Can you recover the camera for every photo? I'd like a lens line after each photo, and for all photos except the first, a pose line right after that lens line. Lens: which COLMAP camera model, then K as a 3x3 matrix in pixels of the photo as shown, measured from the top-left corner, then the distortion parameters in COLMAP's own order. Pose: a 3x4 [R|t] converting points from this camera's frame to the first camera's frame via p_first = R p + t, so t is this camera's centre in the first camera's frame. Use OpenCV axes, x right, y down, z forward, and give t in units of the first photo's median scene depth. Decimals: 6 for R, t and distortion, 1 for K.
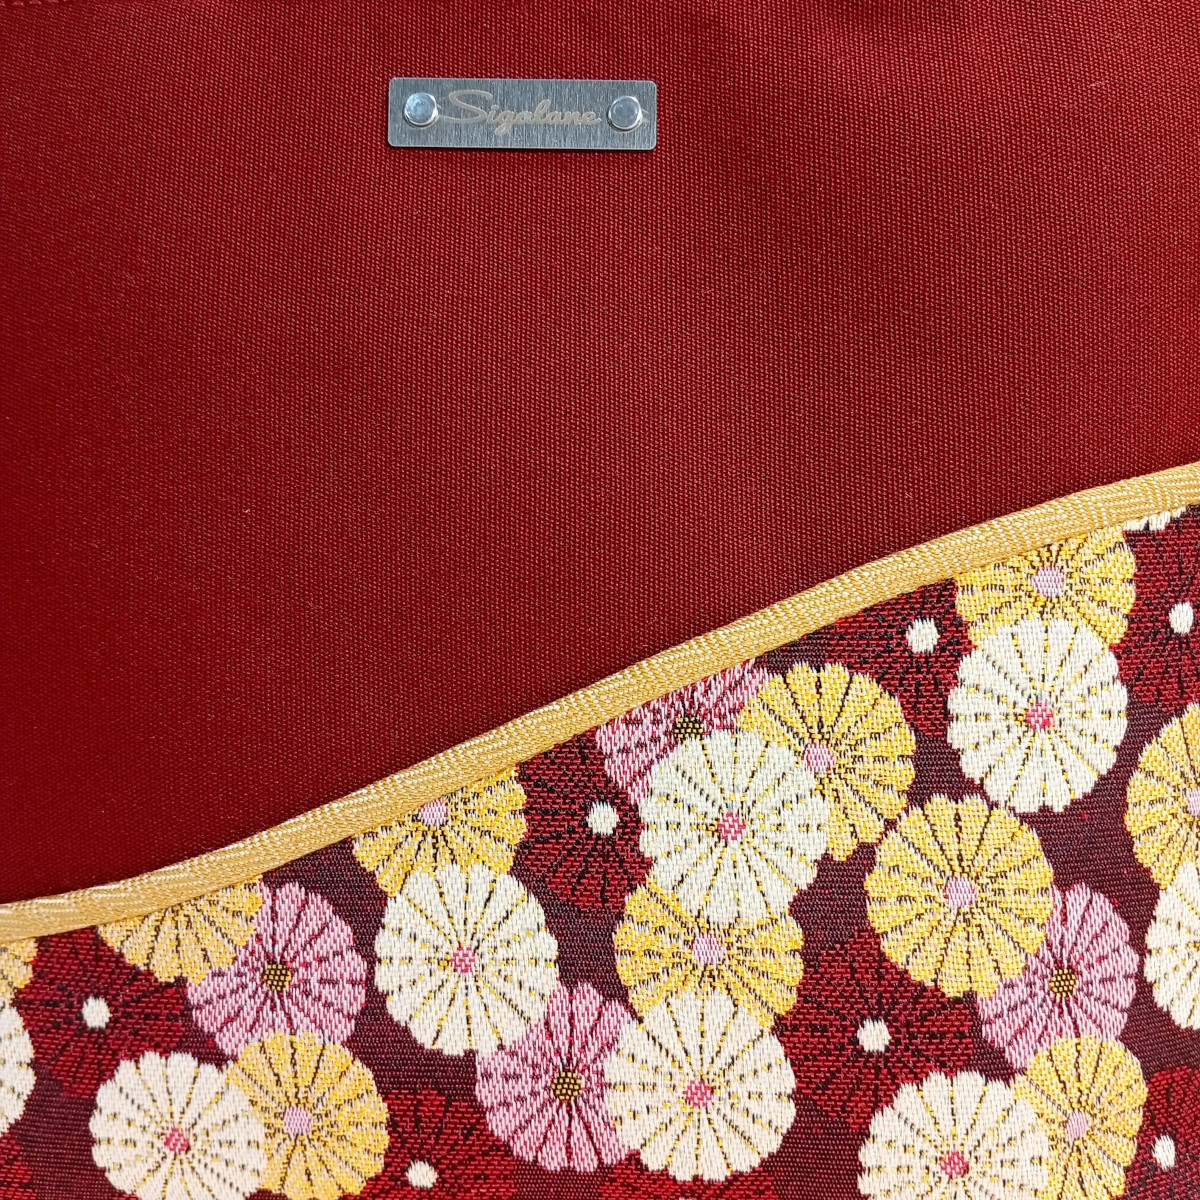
lens RADIAL K [[1244.2, 0, 618.2], [0, 1244.2, 636.8], [0, 0, 1]] dist [-0.046119, 0.000000]
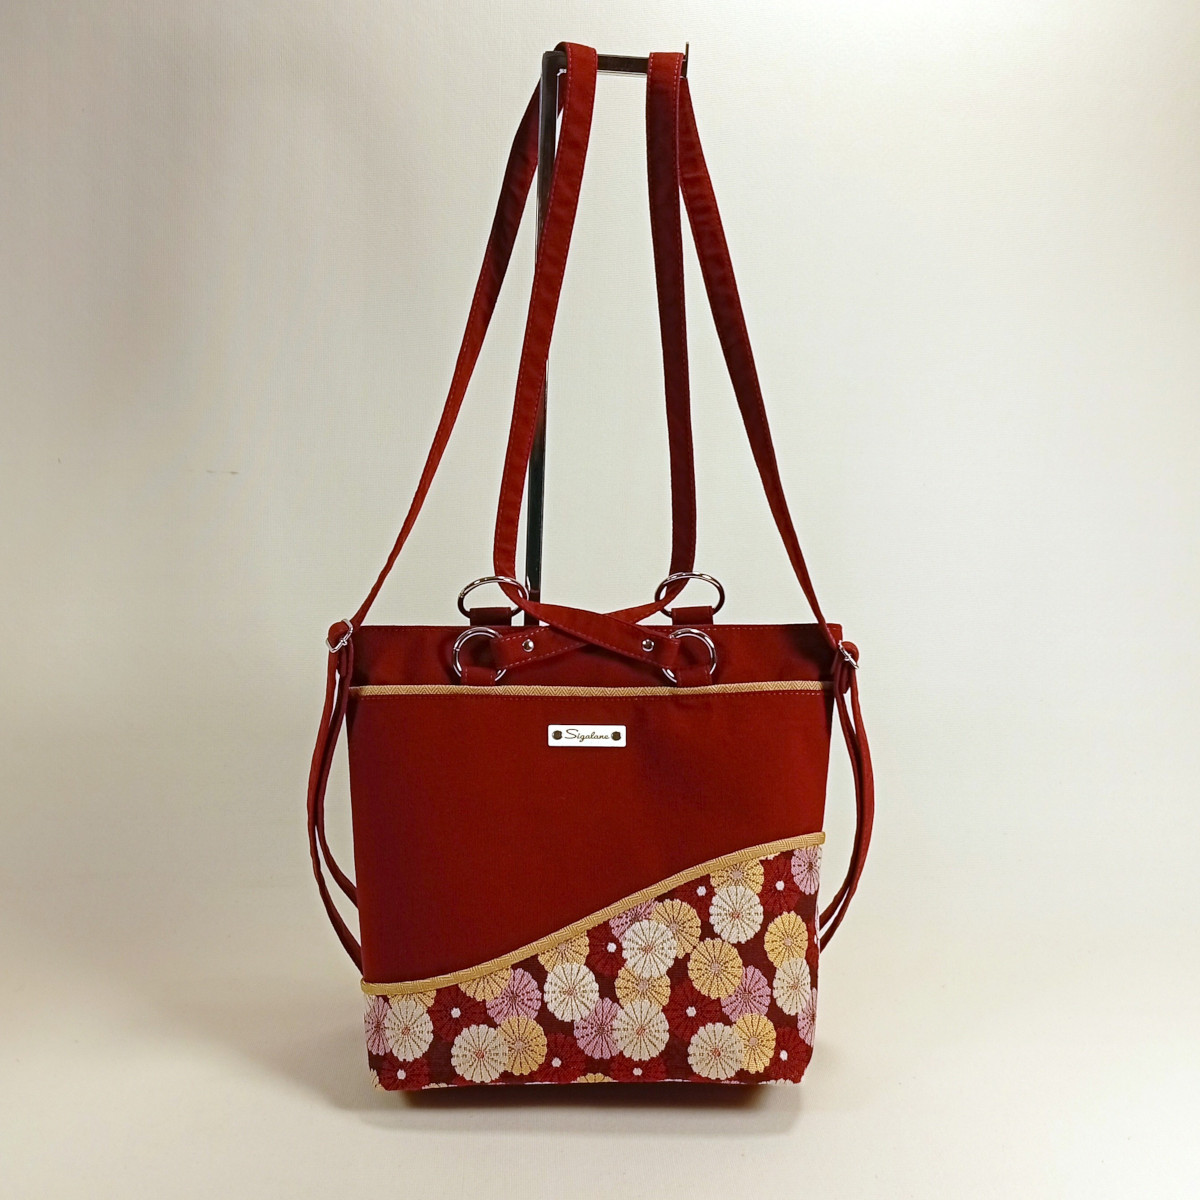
lens RADIAL K [[1244.2, 0, 639.4], [0, 1244.2, 521.8], [0, 0, 1]] dist [-0.046119, 0.000000]
pose [[0.996464, 0.016273, 0.082435, -0.237788], [0.011024, 0.947270, -0.320247, 0.129453], [-0.083300, 0.320023, 0.943741, -2.620139]]
